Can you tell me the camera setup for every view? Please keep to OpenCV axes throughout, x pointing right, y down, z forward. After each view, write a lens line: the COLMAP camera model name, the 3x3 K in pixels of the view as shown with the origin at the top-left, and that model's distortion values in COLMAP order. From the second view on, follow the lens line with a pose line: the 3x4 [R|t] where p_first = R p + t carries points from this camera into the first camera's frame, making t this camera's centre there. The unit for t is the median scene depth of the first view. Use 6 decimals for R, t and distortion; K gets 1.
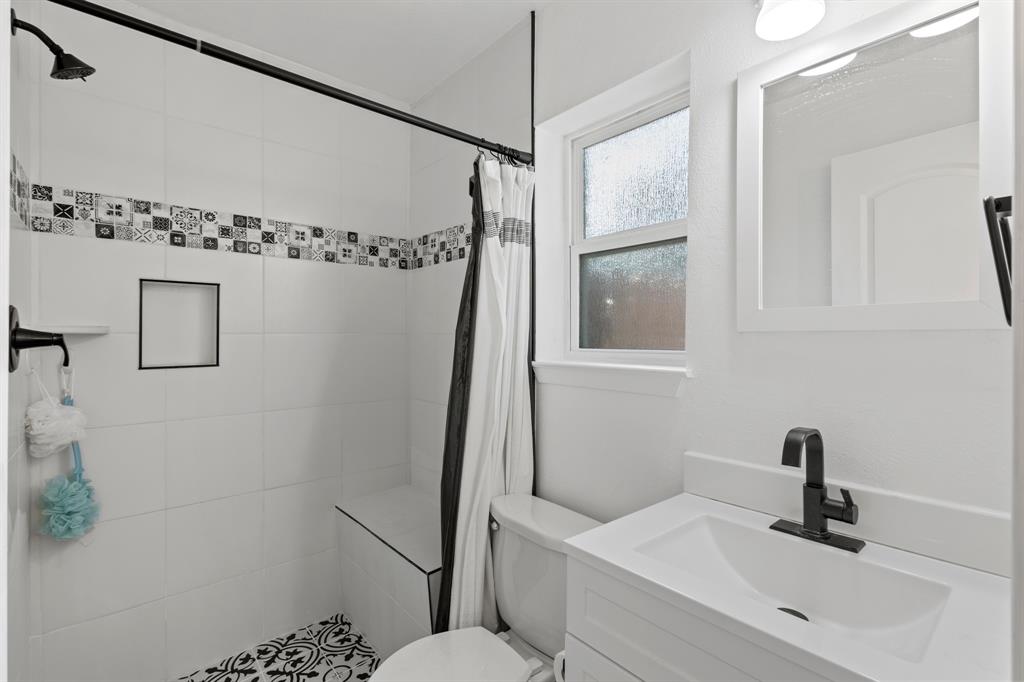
lens RADIAL K [[441.6, 0, 515.8], [0, 441.6, 335.9], [0, 0, 1]] dist [0.006994, -0.000168]
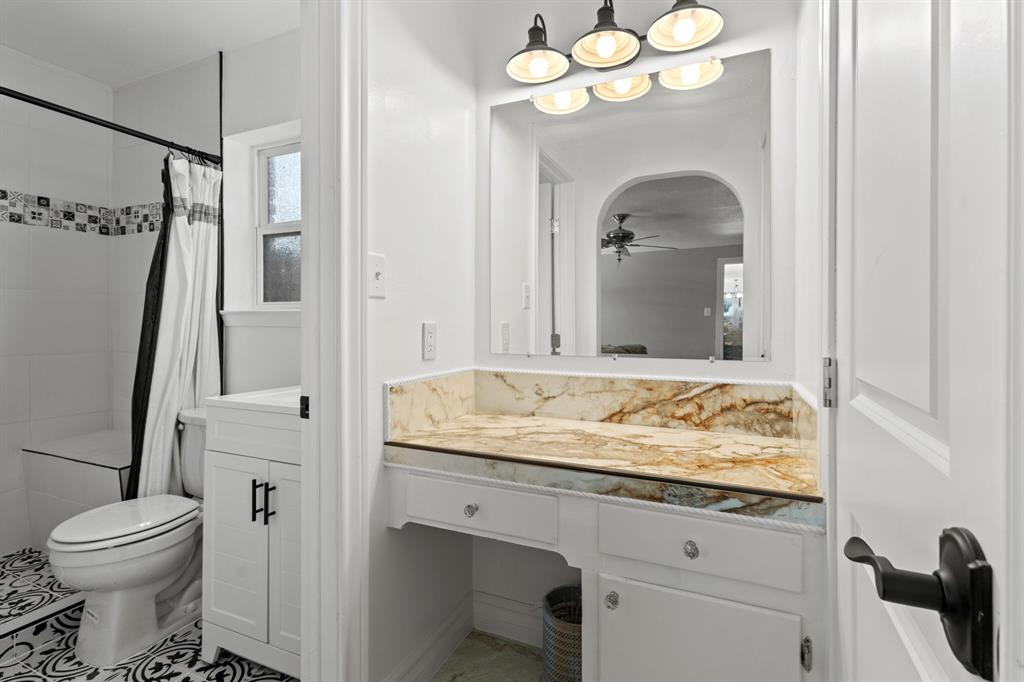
lens RADIAL K [[475.9, 0, 513.9], [0, 475.9, 326.9], [0, 0, 1]] dist [0.009230, -0.000674]
pose [[0.910758, 0.000209, 0.412940, 0.250967], [-0.000671, 0.999999, 0.000972, 0.105625], [-0.412940, -0.001162, 0.910758, -0.703570]]
